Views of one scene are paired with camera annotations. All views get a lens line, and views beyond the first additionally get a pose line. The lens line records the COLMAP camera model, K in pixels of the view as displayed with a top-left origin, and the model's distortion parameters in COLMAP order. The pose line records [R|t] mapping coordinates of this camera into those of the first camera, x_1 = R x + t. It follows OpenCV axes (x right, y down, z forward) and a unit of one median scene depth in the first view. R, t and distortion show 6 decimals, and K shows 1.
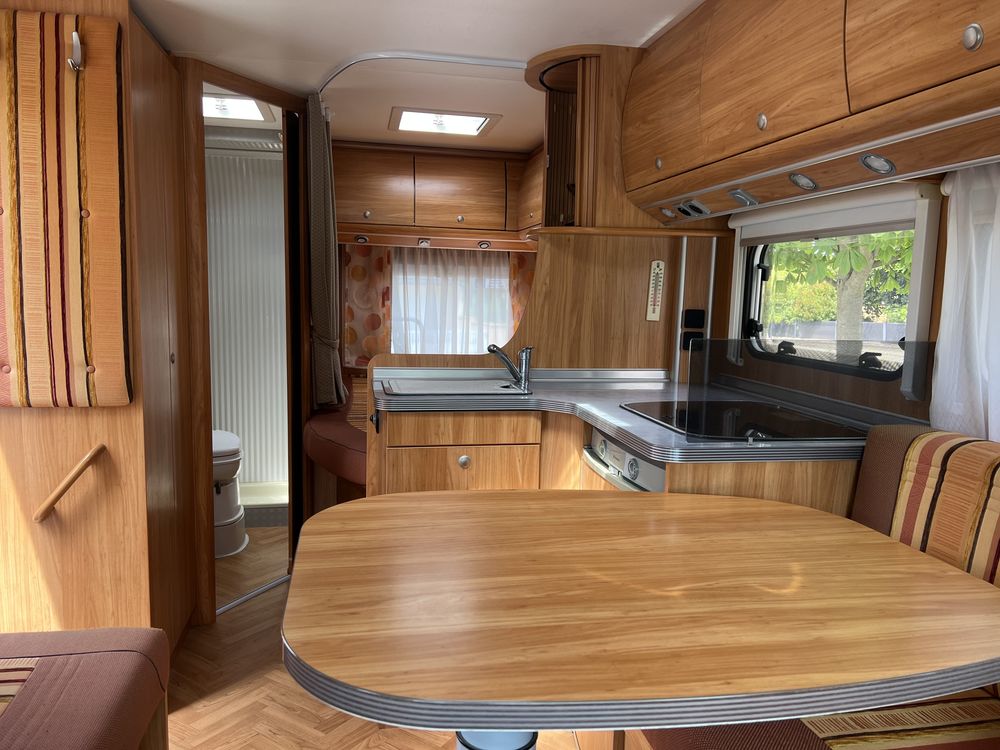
lens RADIAL K [[744.7, 0, 503.5], [0, 744.7, 388.2], [0, 0, 1]] dist [0.007965, -0.005338]
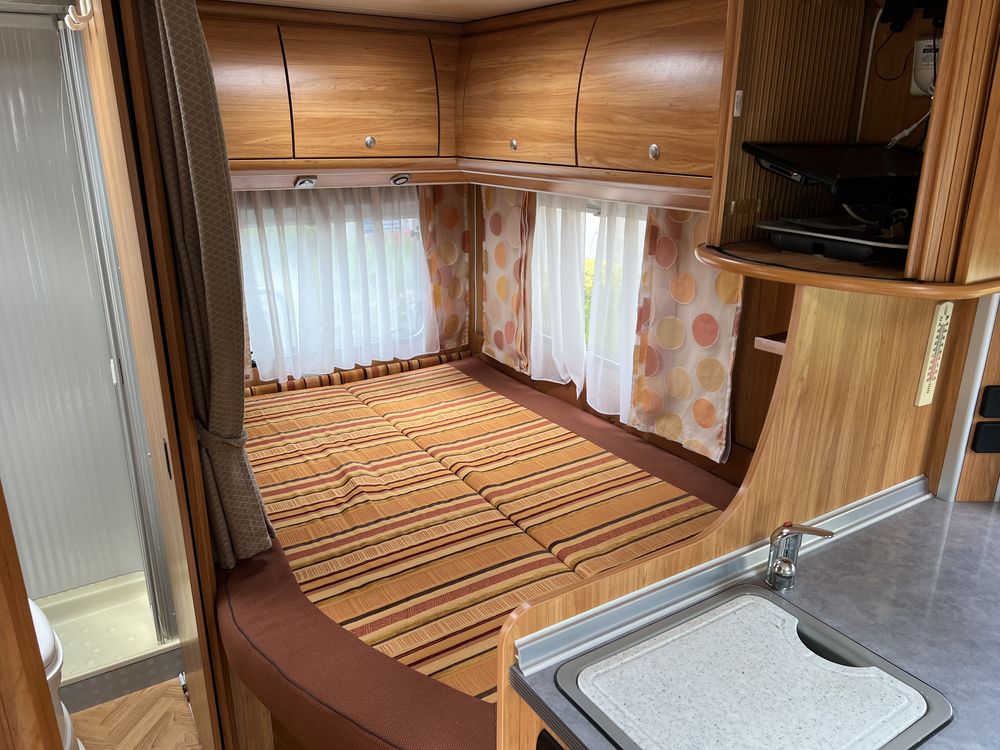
lens RADIAL K [[744.7, 0, 503.5], [0, 744.7, 388.2], [0, 0, 1]] dist [0.007965, -0.005338]
pose [[0.934185, -0.132893, 0.331117, -0.182034], [0.061872, 0.974324, 0.216482, -0.156189], [-0.351384, -0.181748, 0.918421, 0.373374]]
